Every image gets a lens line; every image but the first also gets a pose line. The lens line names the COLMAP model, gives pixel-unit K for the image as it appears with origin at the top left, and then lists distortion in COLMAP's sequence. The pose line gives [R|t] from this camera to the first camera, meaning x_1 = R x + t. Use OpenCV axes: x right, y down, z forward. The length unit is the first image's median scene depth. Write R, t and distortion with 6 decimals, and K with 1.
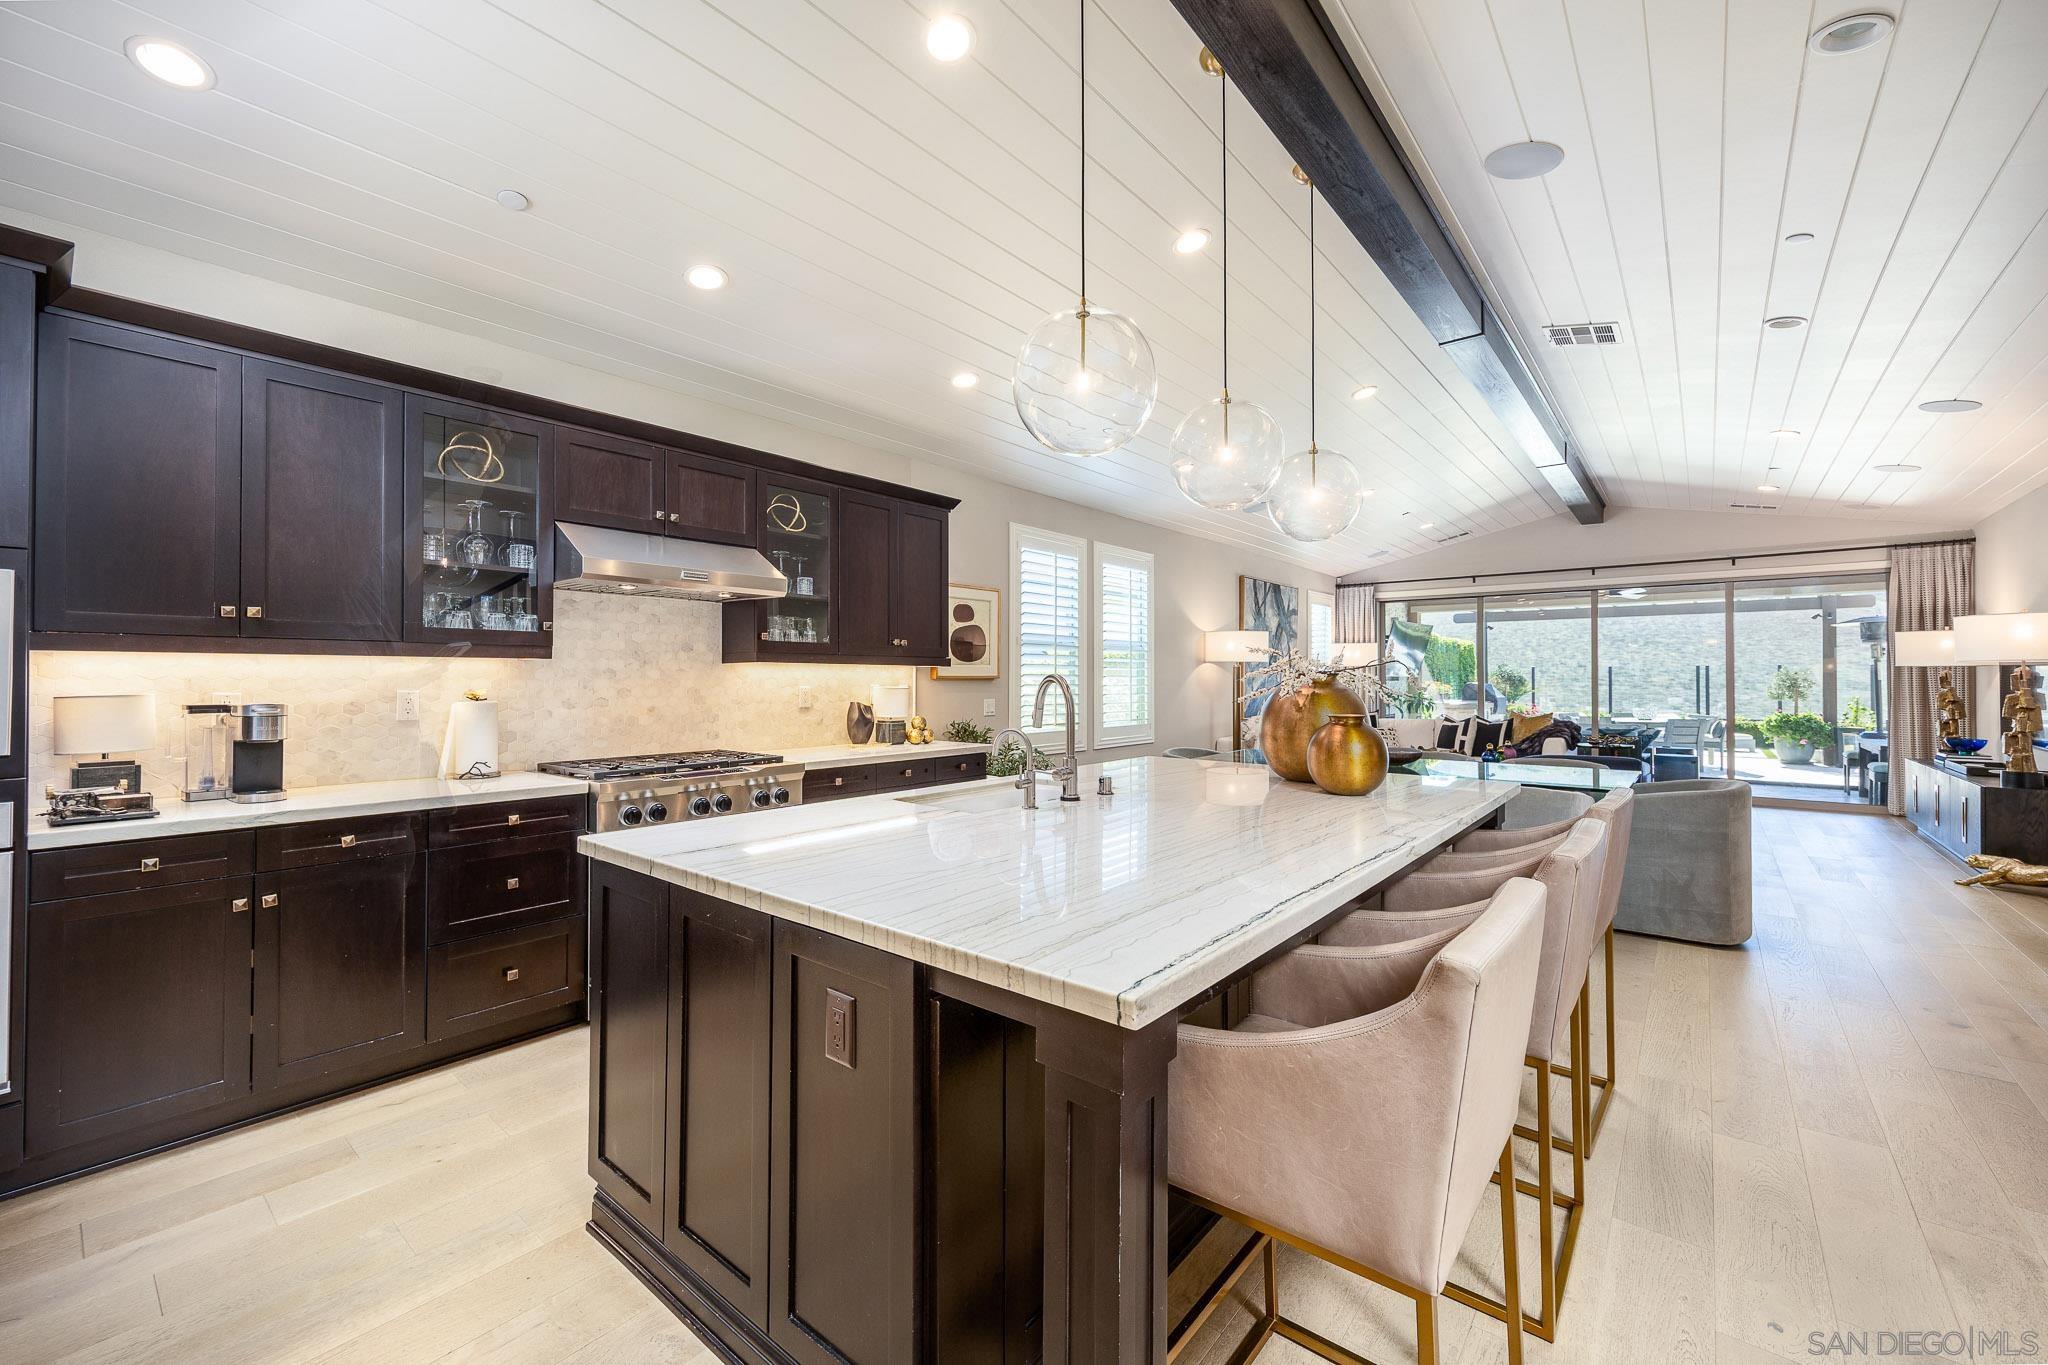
lens RADIAL K [[824.8, 0, 1026.2], [0, 824.8, 674.9], [0, 0, 1]] dist [-0.000673, -0.000141]
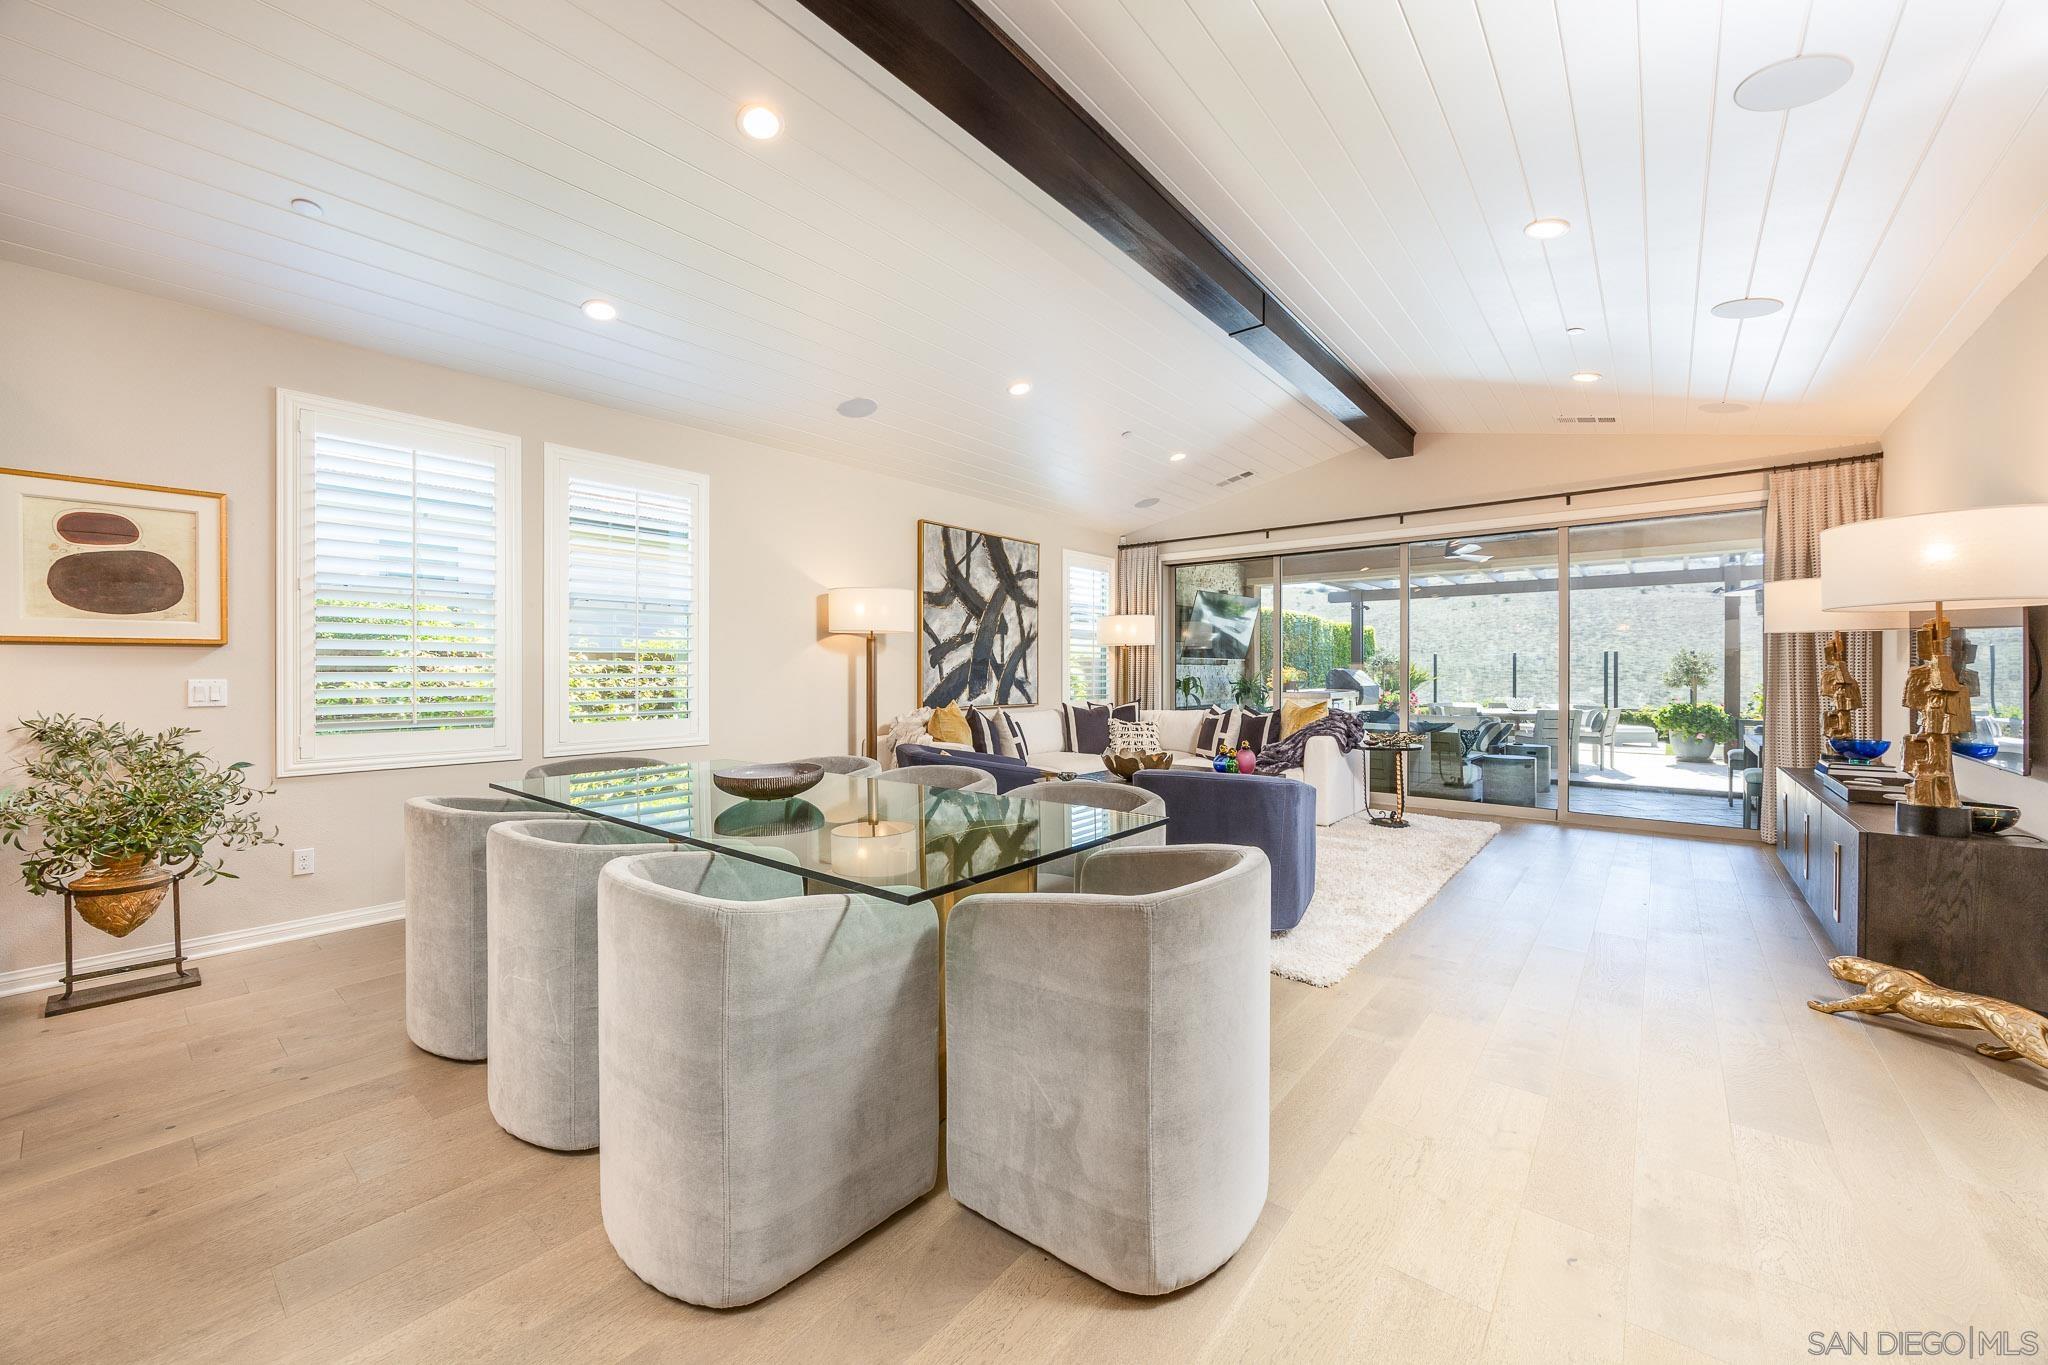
lens RADIAL K [[783.1, 0, 1018.5], [0, 783.1, 677.8], [0, 0, 1]] dist [-0.008940, -0.000017]
pose [[0.999994, -0.001364, -0.003067, 0.378460], [0.001402, 0.999924, 0.012272, 0.015485], [0.003050, -0.012276, 0.999920, 0.304414]]
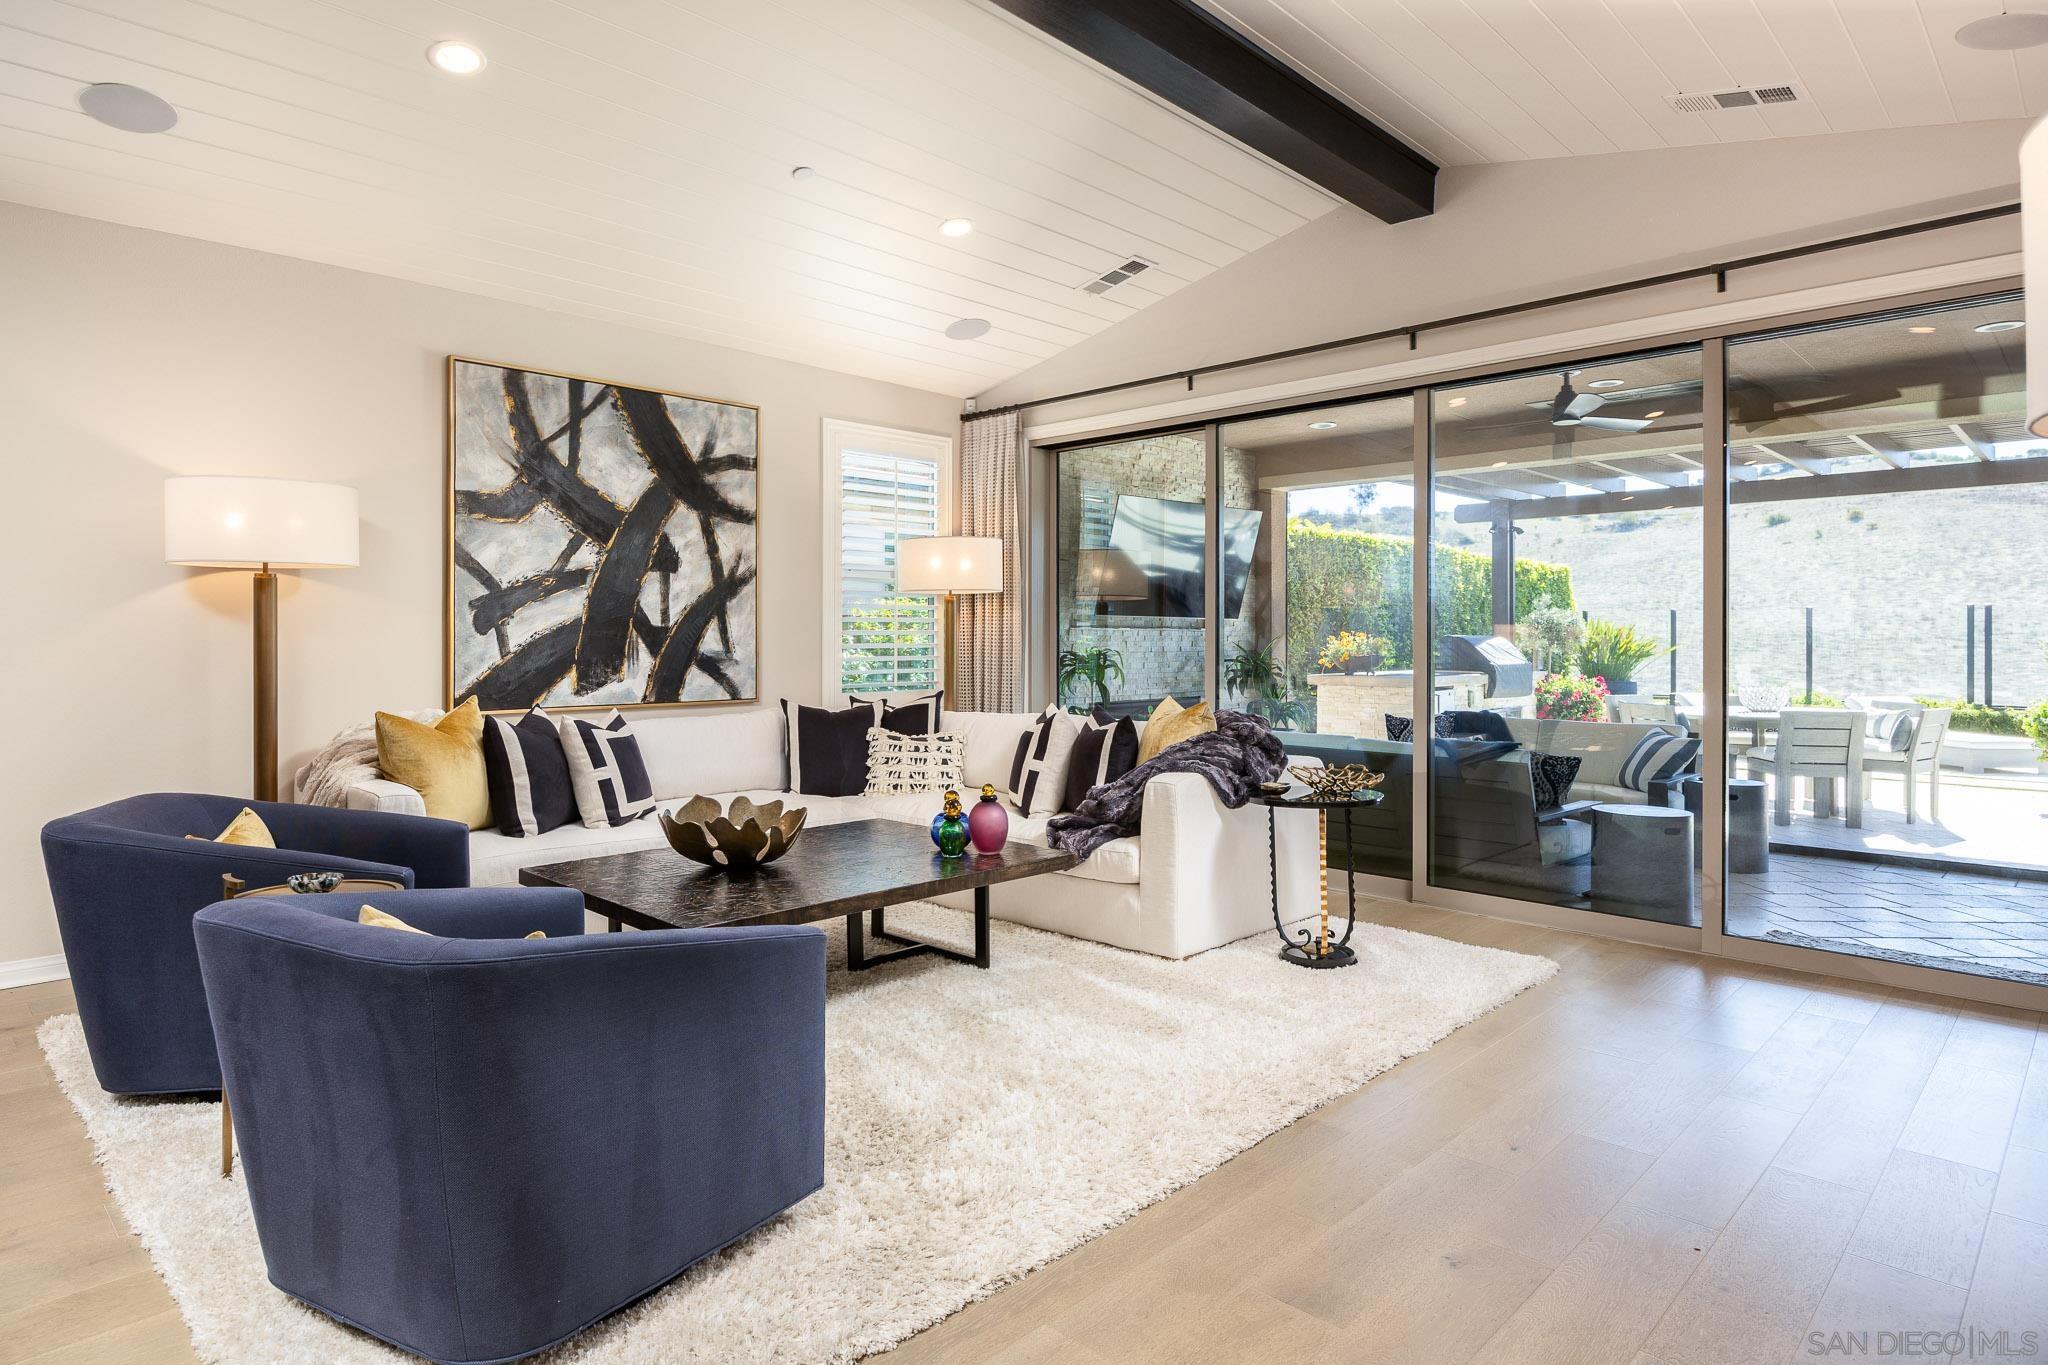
lens RADIAL K [[1146.9, 0, 1017.2], [0, 1146.9, 645.6], [0, 0, 1]] dist [-0.012784, -0.001061]
pose [[0.995819, -0.000957, -0.091340, 0.628487], [0.001858, 0.999950, 0.009786, 0.015828], [0.091326, -0.009915, 0.995772, 0.504013]]
